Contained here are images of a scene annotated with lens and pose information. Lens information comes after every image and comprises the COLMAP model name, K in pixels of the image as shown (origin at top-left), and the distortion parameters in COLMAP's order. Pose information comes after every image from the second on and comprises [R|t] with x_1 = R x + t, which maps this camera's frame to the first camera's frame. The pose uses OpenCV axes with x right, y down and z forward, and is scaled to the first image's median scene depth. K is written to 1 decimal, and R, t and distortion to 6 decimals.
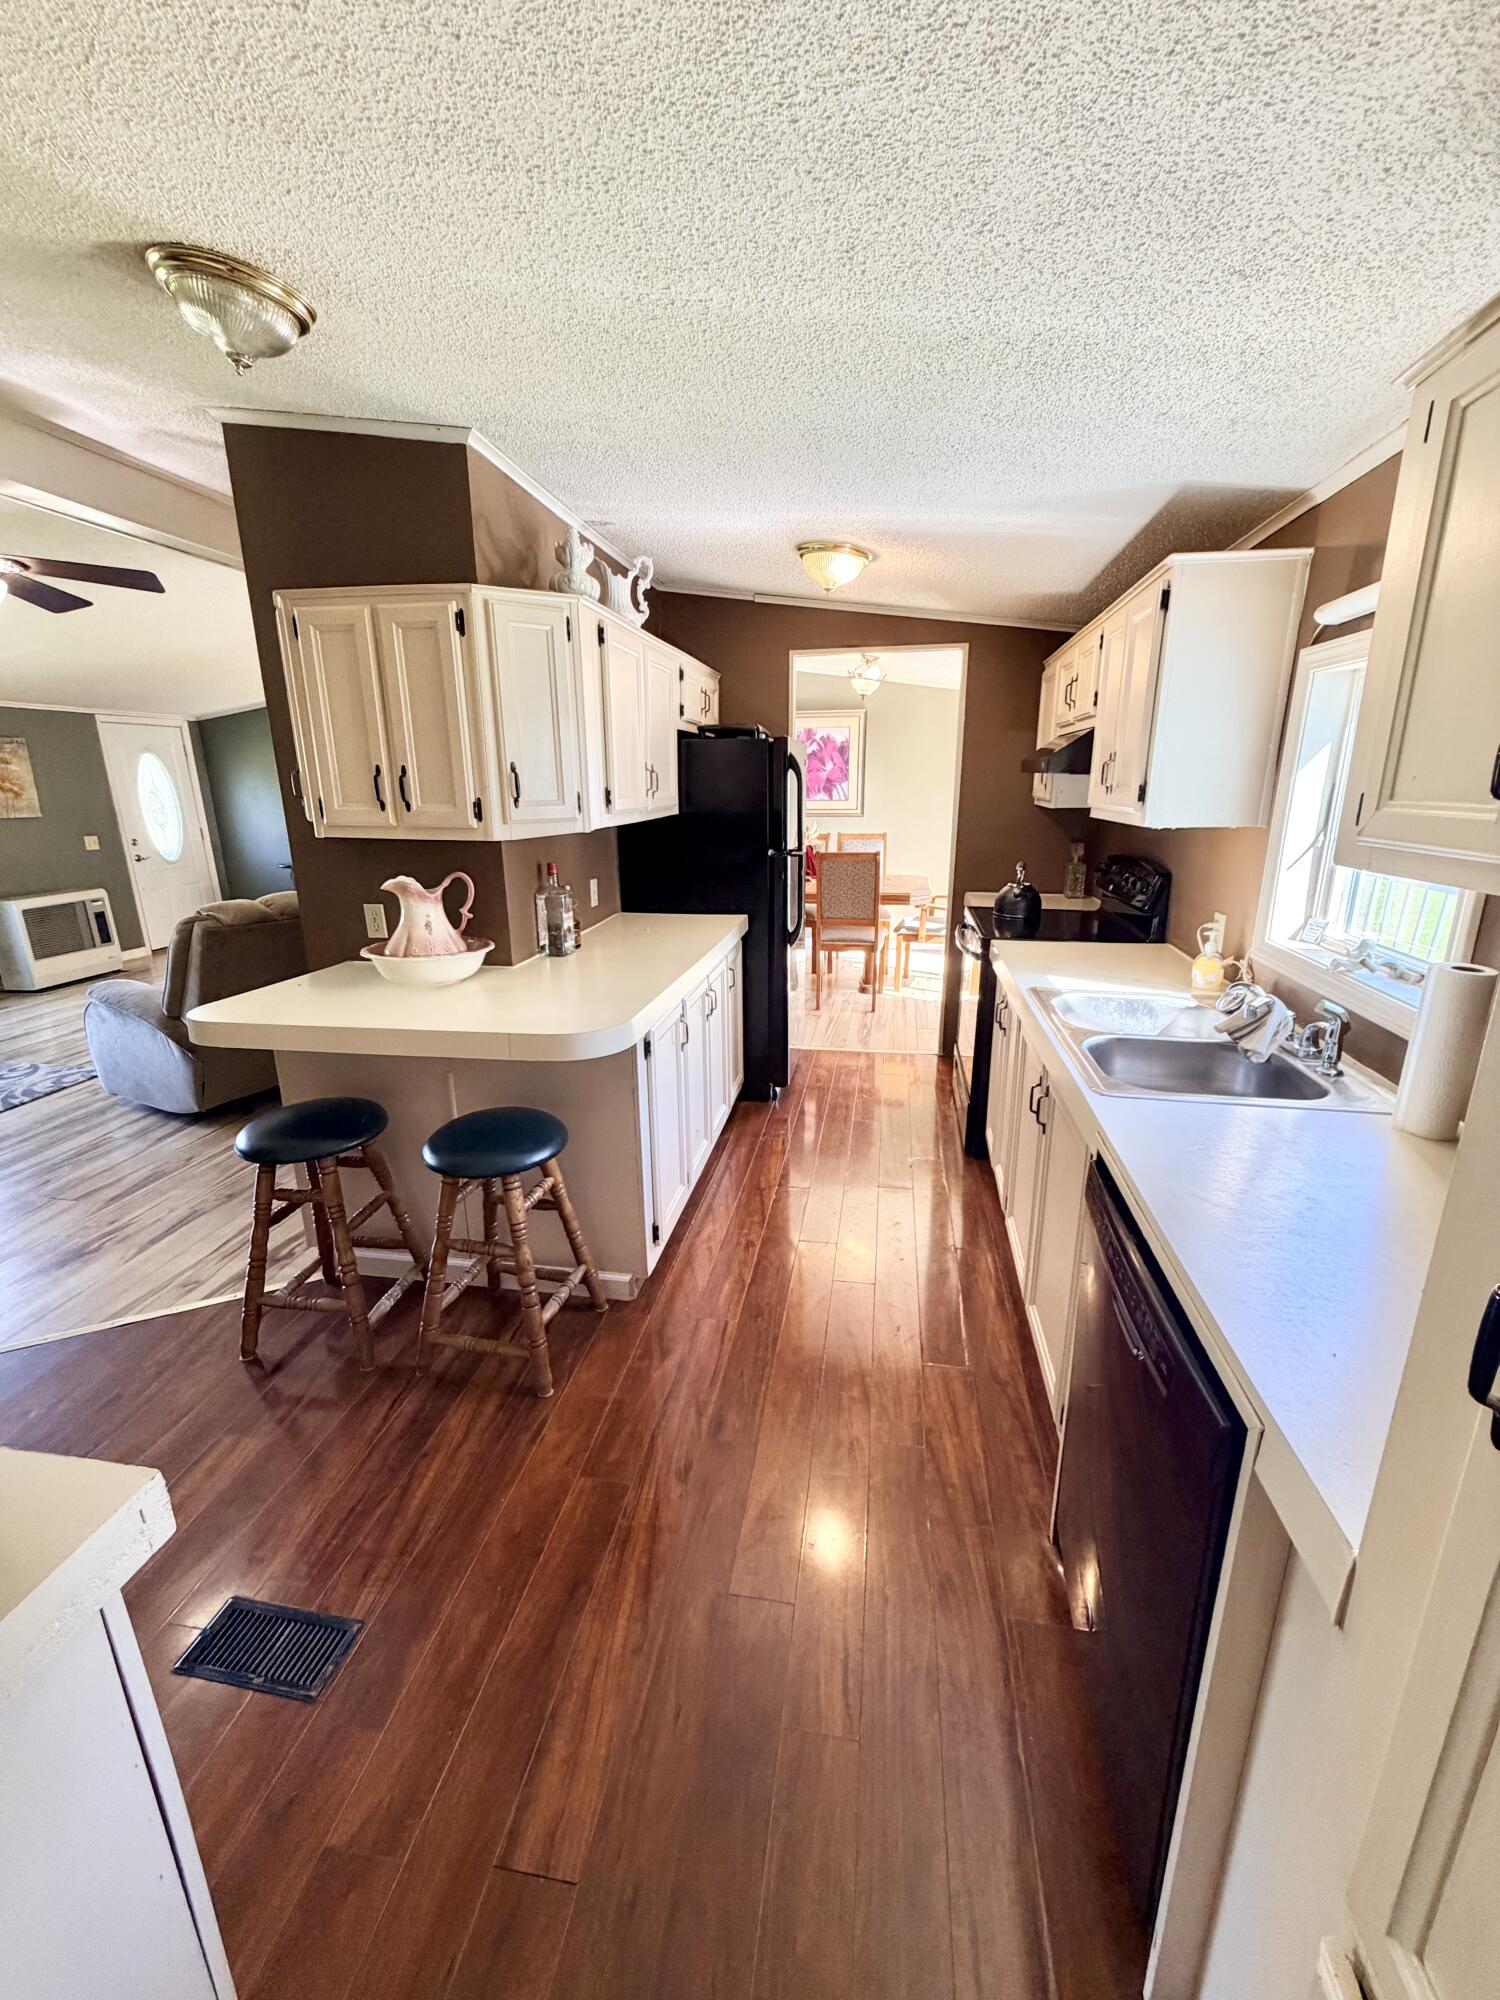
lens RADIAL K [[796.5, 0, 750.0], [0, 796.5, 1000.0], [0, 0, 1]] dist [-0.000763, 0.000009]
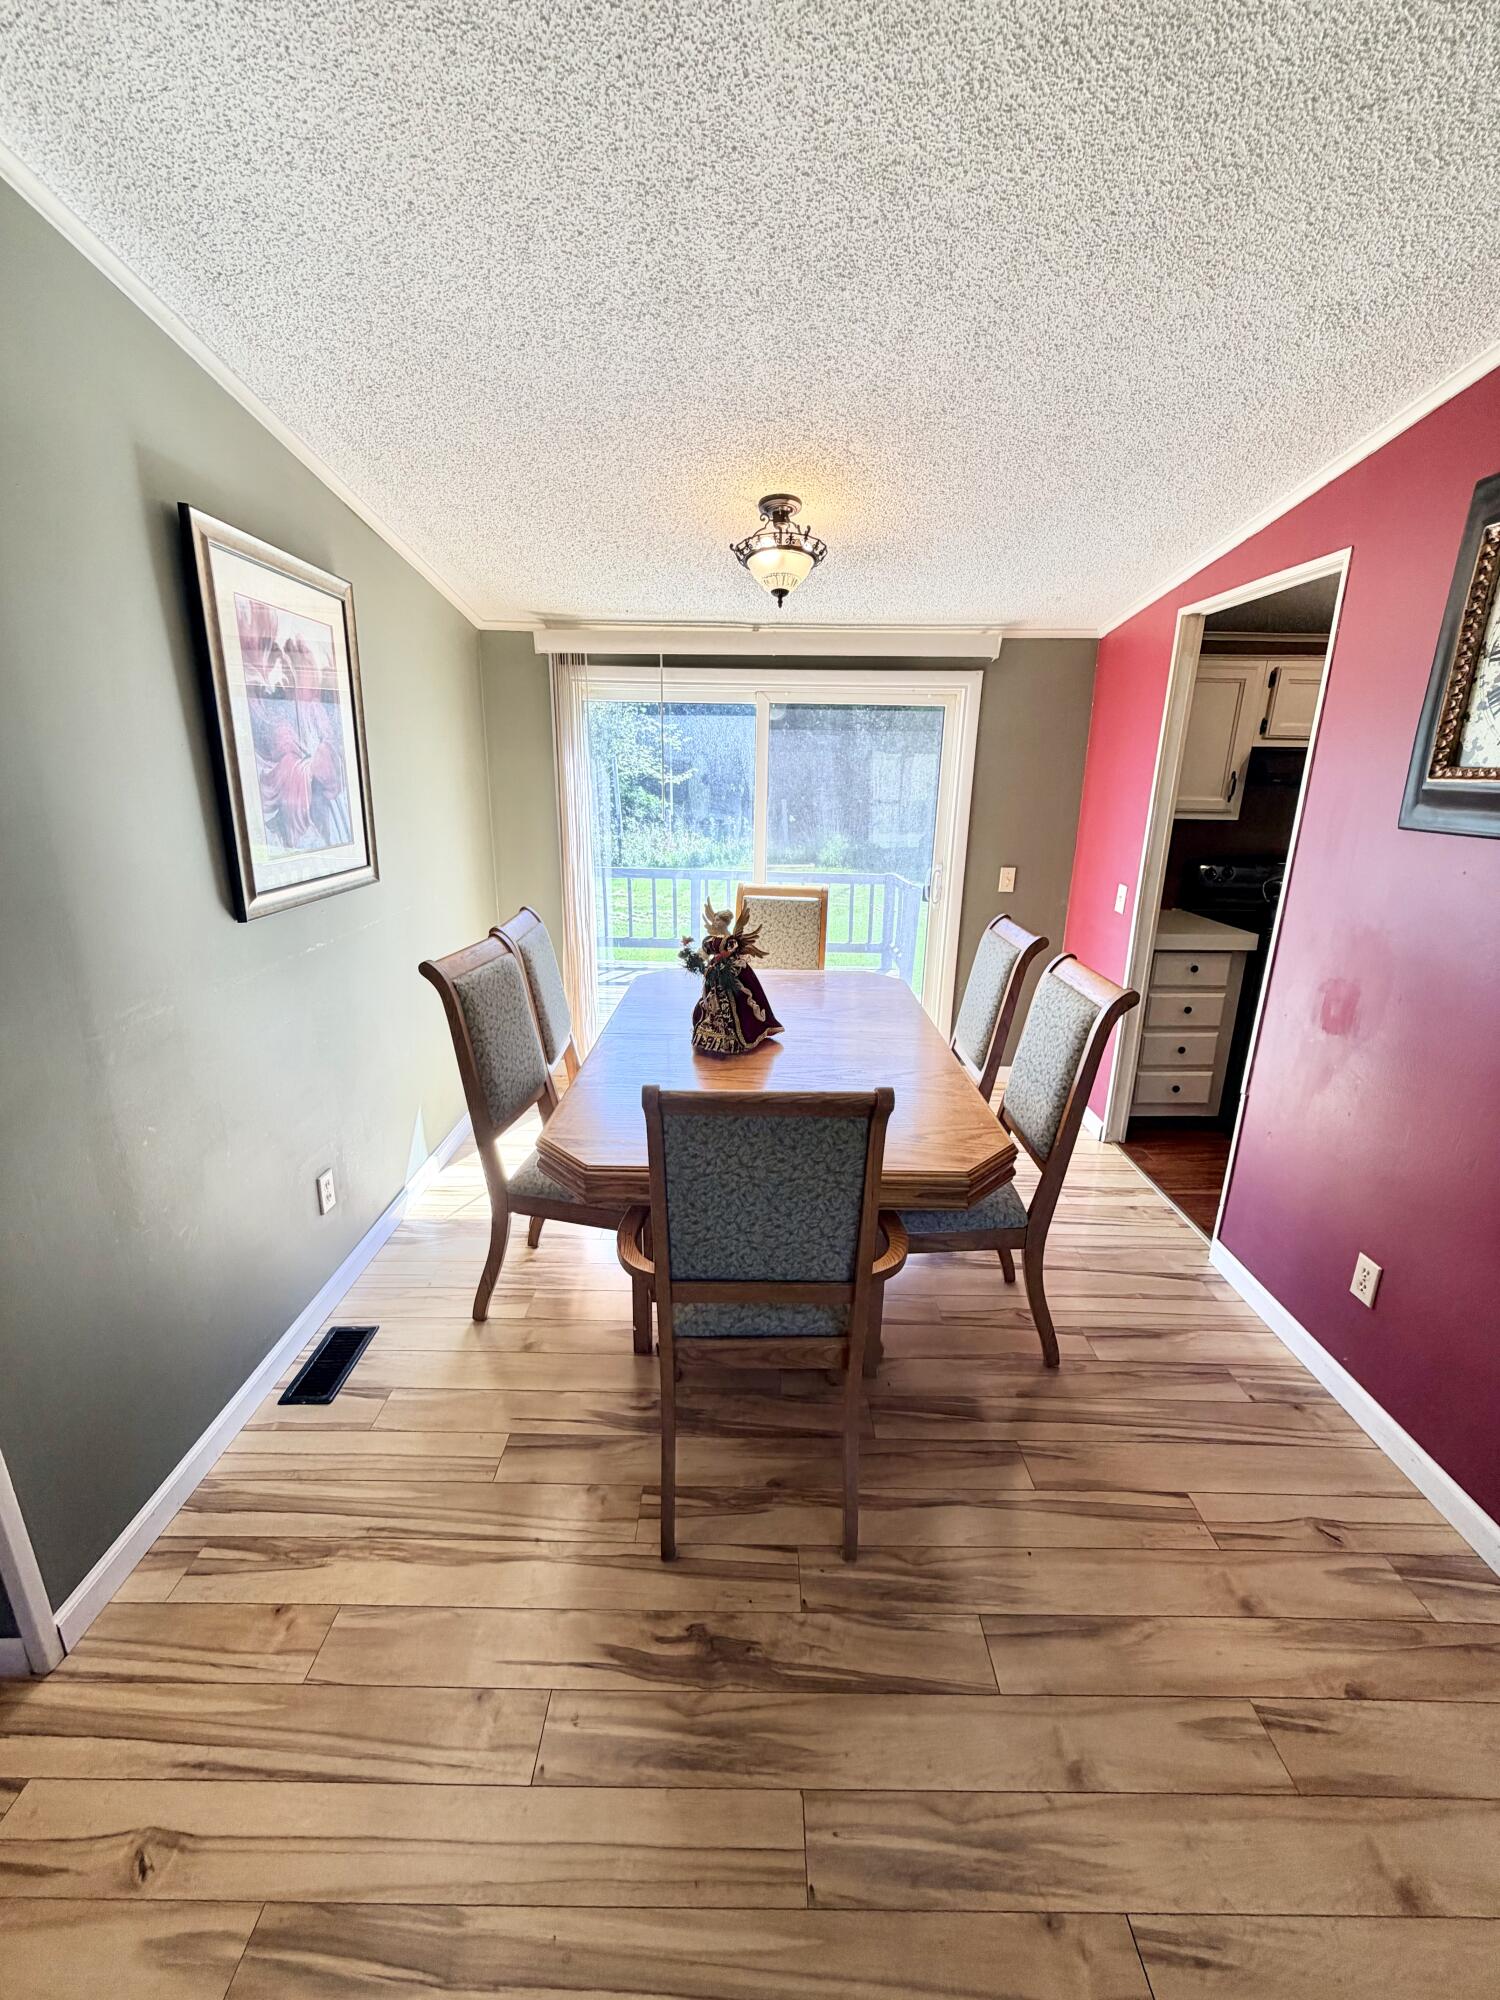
lens RADIAL K [[796.5, 0, 750.0], [0, 796.5, 1000.0], [0, 0, 1]] dist [-0.000763, 0.000009]
pose [[-0.172597, -0.267818, 0.947884, -0.293681], [0.253051, 0.917970, 0.305443, -0.286680], [-0.951933, 0.292581, -0.090667, 1.015070]]
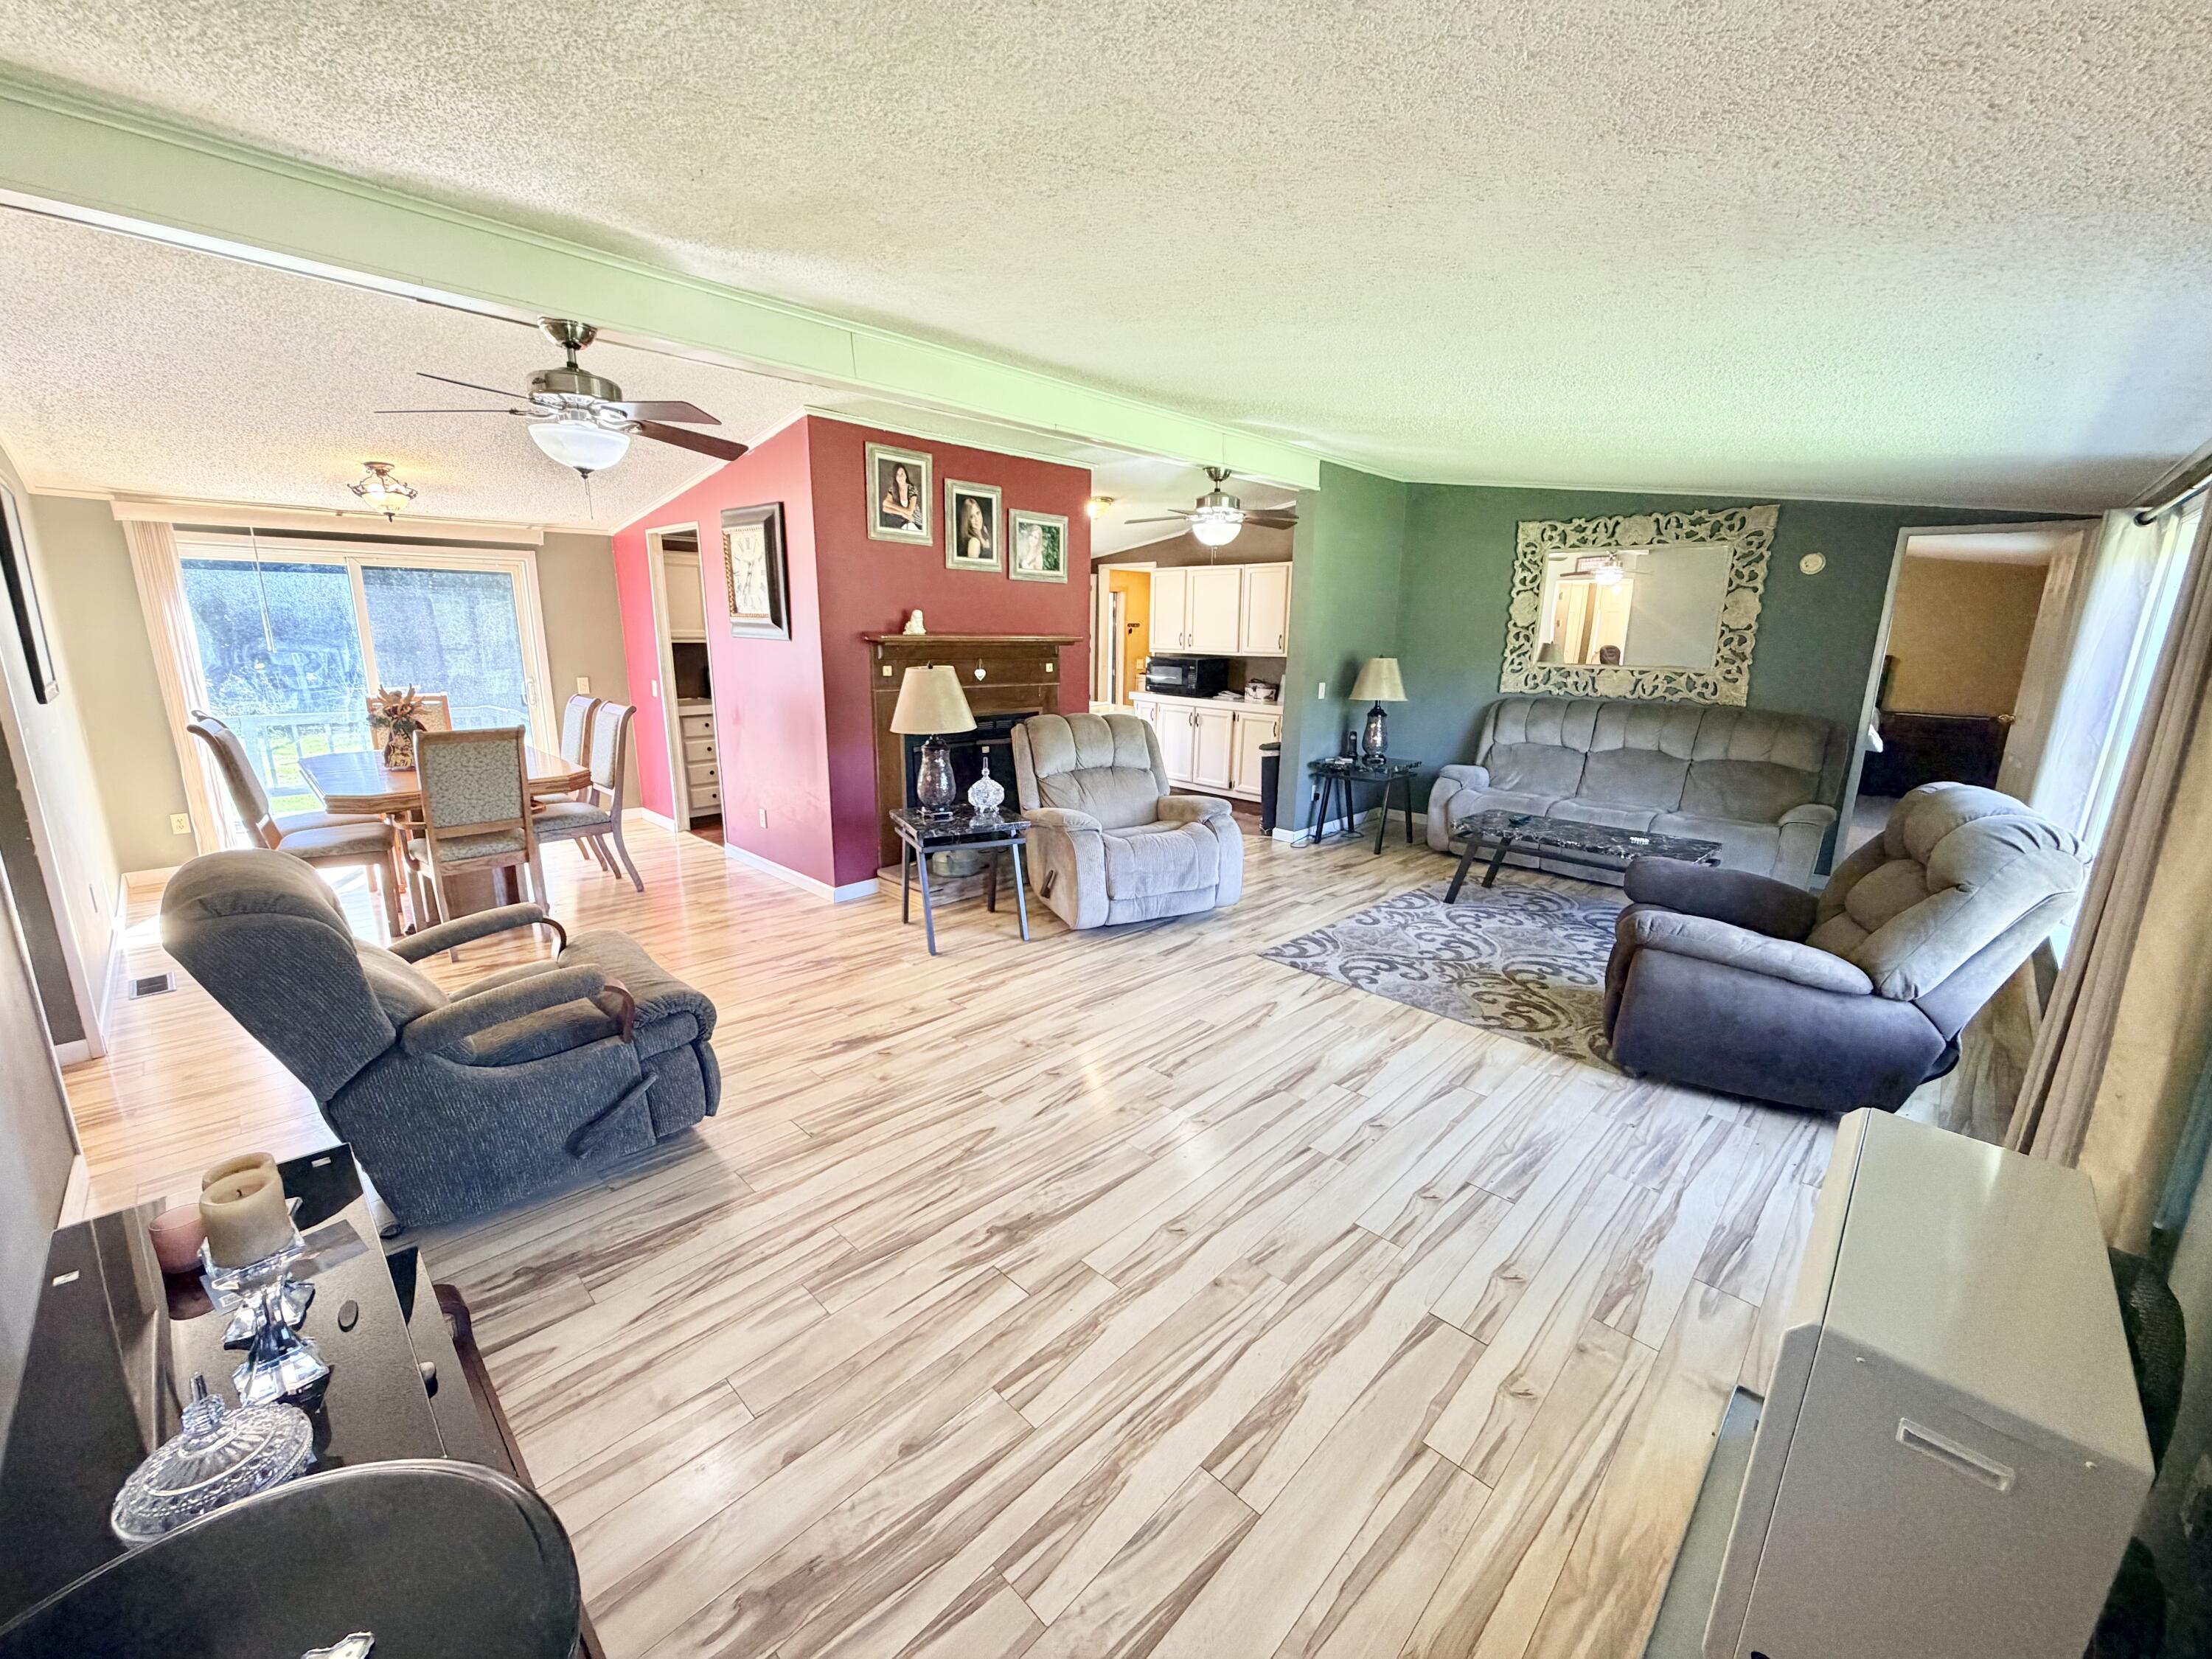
lens RADIAL K [[880.9, 0, 1103.7], [0, 880.9, 829.7], [0, 0, 1]] dist [-0.000763, 0.000009]
pose [[-0.829748, -0.126064, 0.543715, -0.841515], [0.145100, 0.891942, 0.428236, -0.341308], [-0.538947, 0.434221, -0.721795, 1.246392]]
